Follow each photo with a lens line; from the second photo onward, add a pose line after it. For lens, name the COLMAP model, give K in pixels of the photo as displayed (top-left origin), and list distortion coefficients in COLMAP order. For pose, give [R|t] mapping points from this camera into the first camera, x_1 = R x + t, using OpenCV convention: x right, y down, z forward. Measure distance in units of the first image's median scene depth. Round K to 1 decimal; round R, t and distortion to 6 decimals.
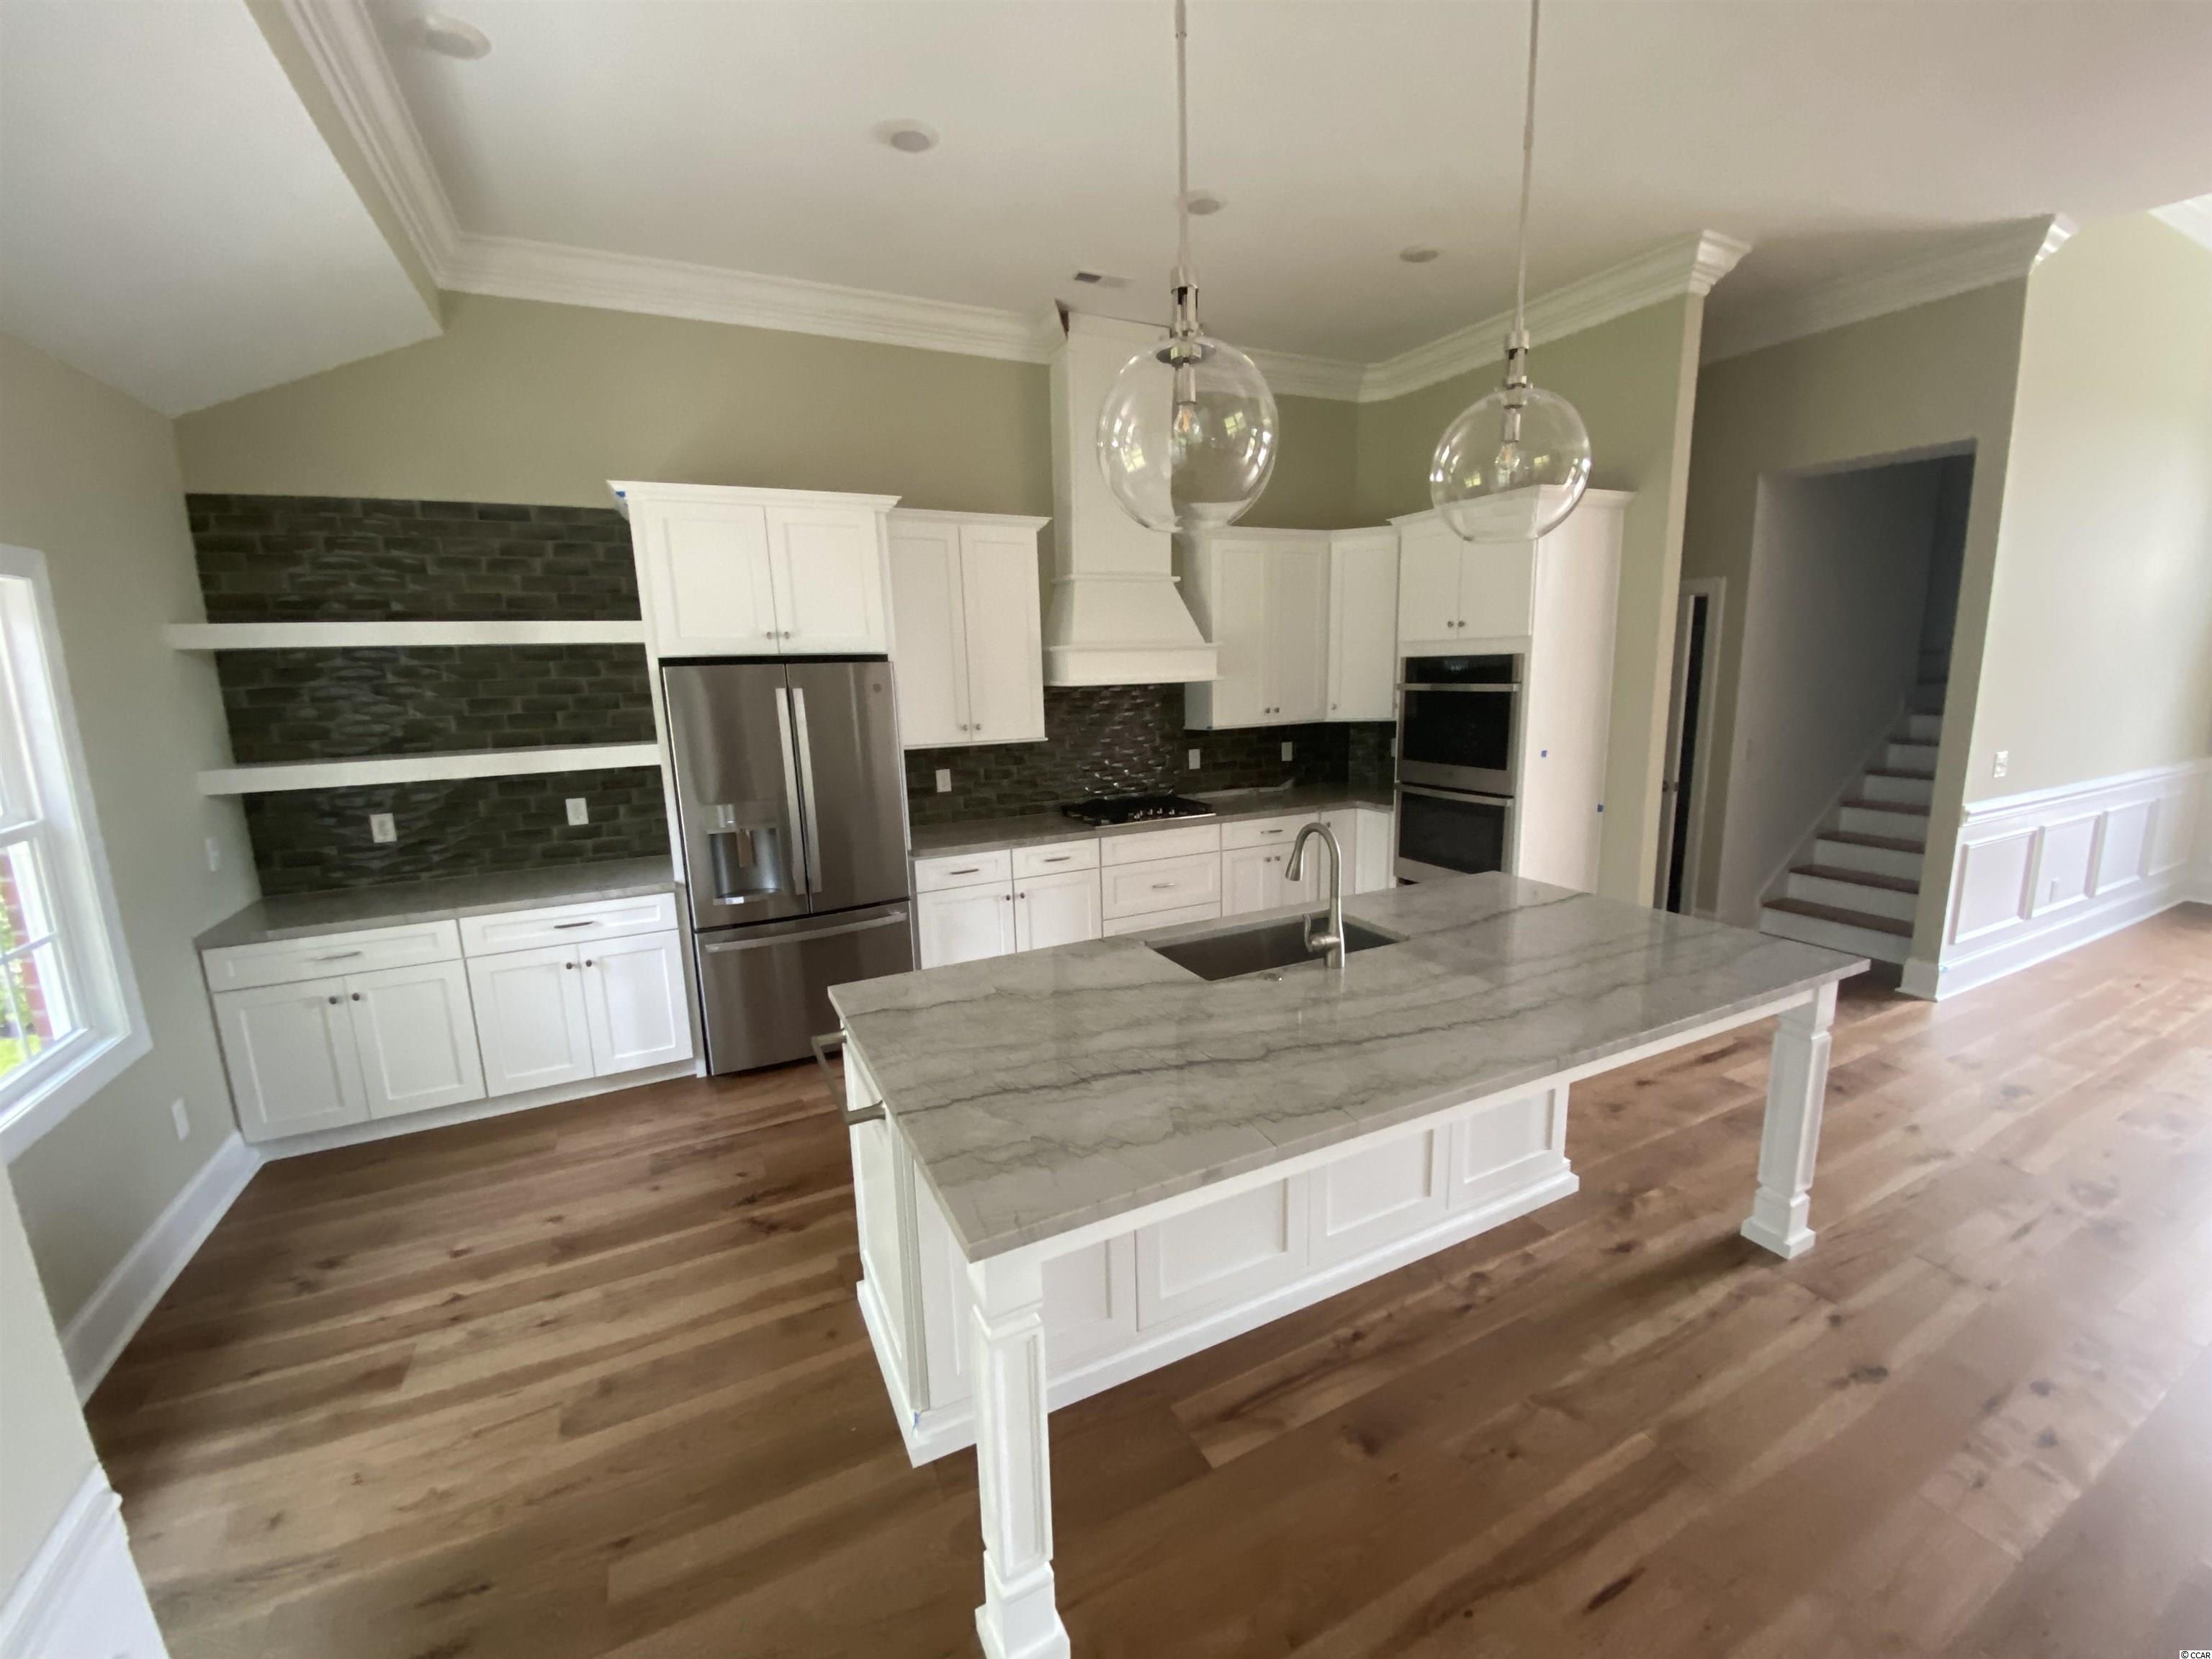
lens RADIAL K [[886.5, 0, 1105.3], [0, 886.5, 828.8], [0, 0, 1]] dist [0.011838, -0.015486]
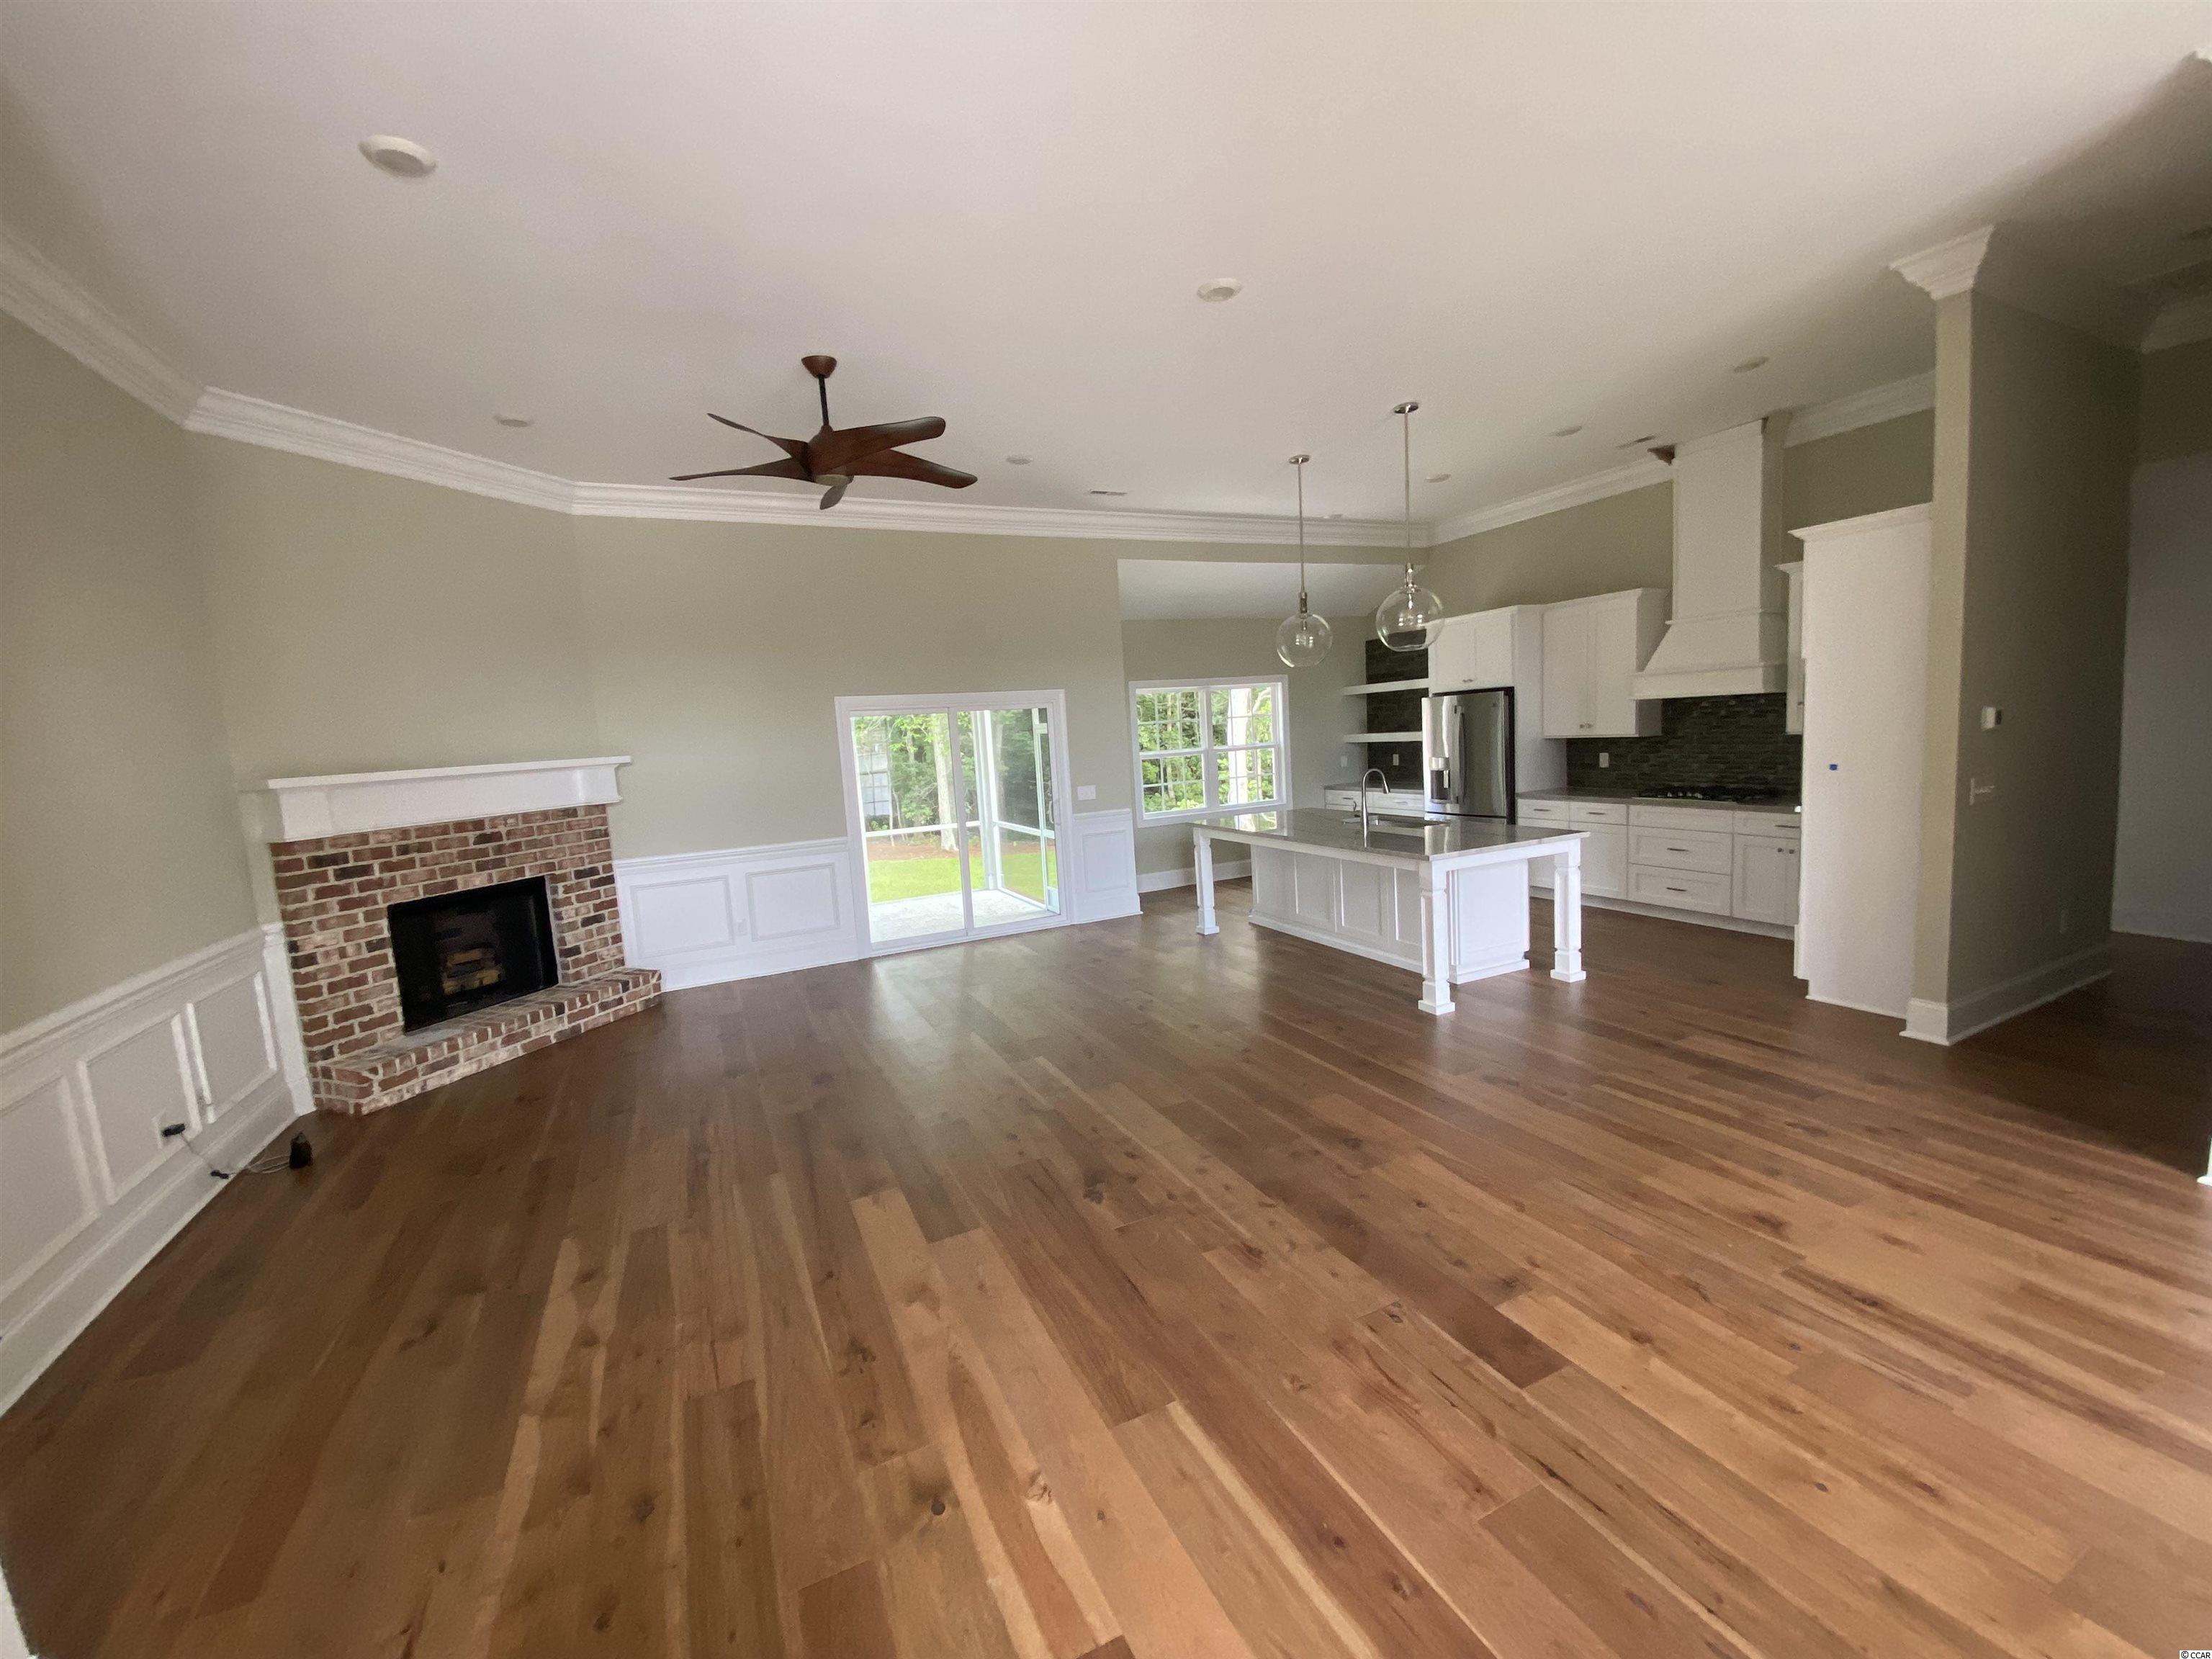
lens RADIAL K [[886.5, 0, 1105.3], [0, 886.5, 819.7], [0, 0, 1]] dist [0.011838, -0.015486]
pose [[-0.018130, 0.130310, -0.991308, 1.656476], [-0.122314, 0.983735, 0.131551, -0.058745], [0.992326, 0.123636, -0.001897, 0.165234]]
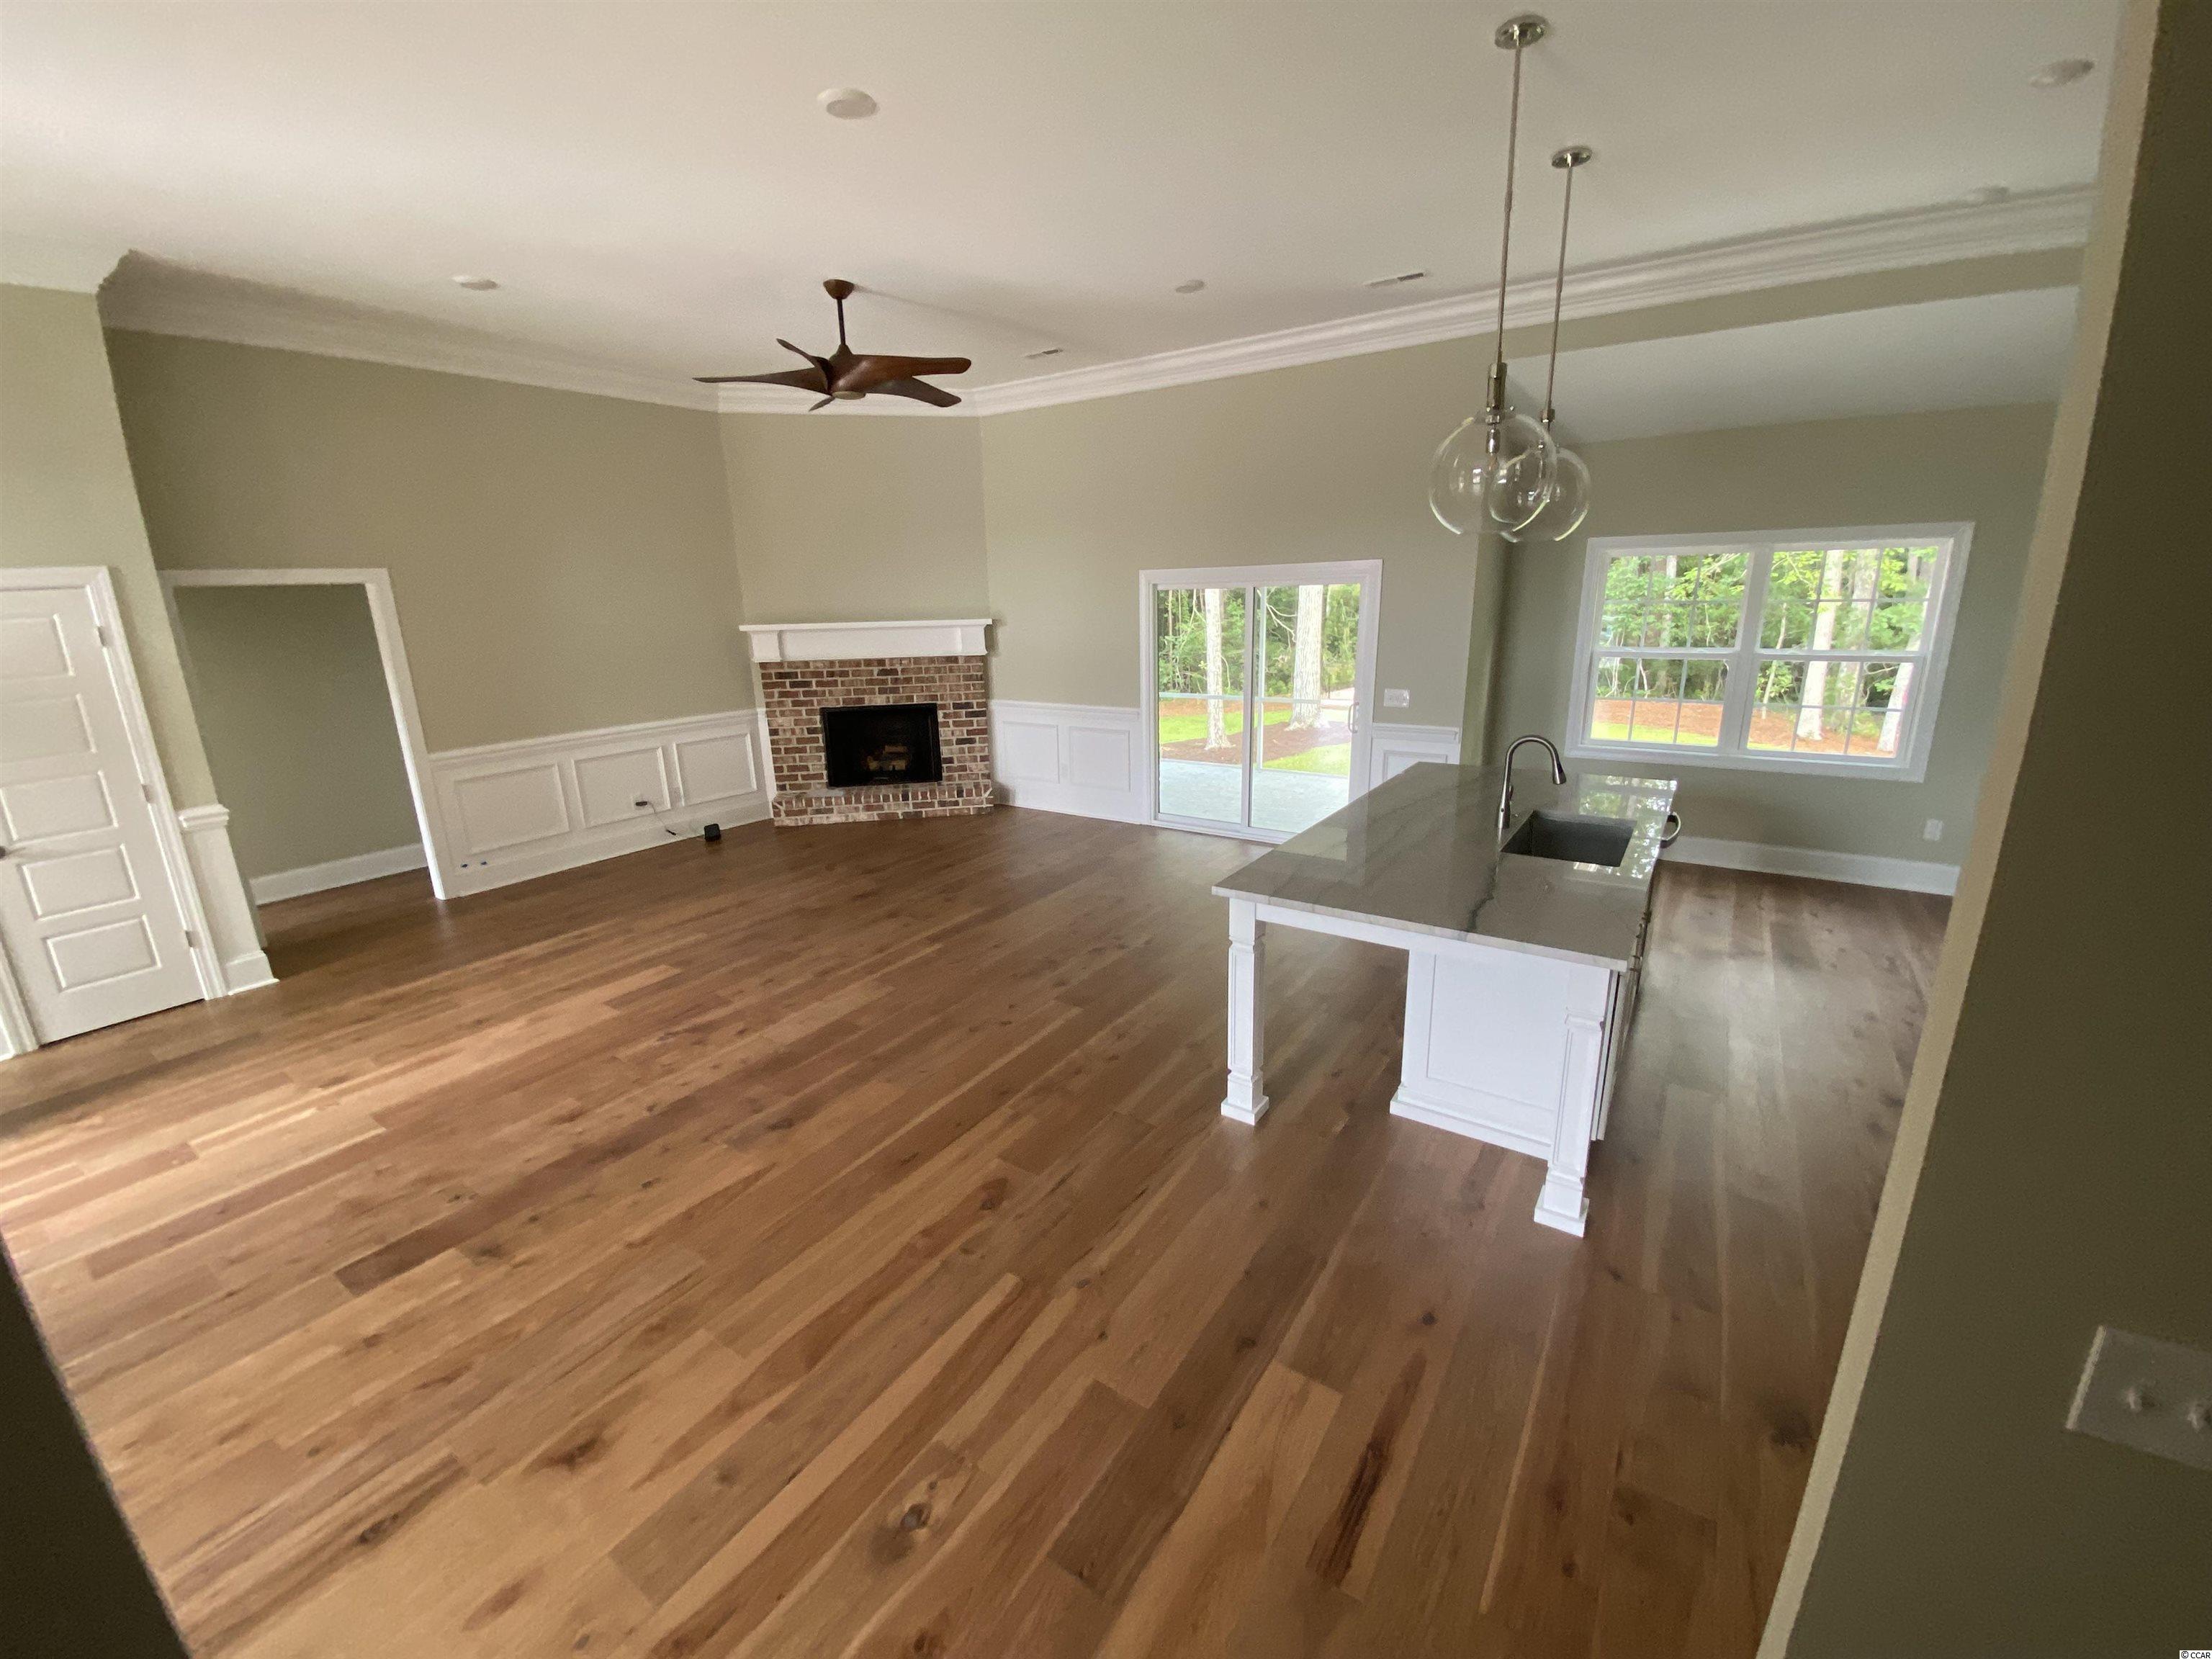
lens RADIAL K [[886.5, 0, 1122.4], [0, 886.5, 828.8], [0, 0, 1]] dist [0.011838, -0.015486]
pose [[-0.861845, 0.175194, -0.475952, 0.925359], [-0.049079, 0.905229, 0.422080, -0.271157], [0.504792, 0.387127, -0.771569, 1.108998]]
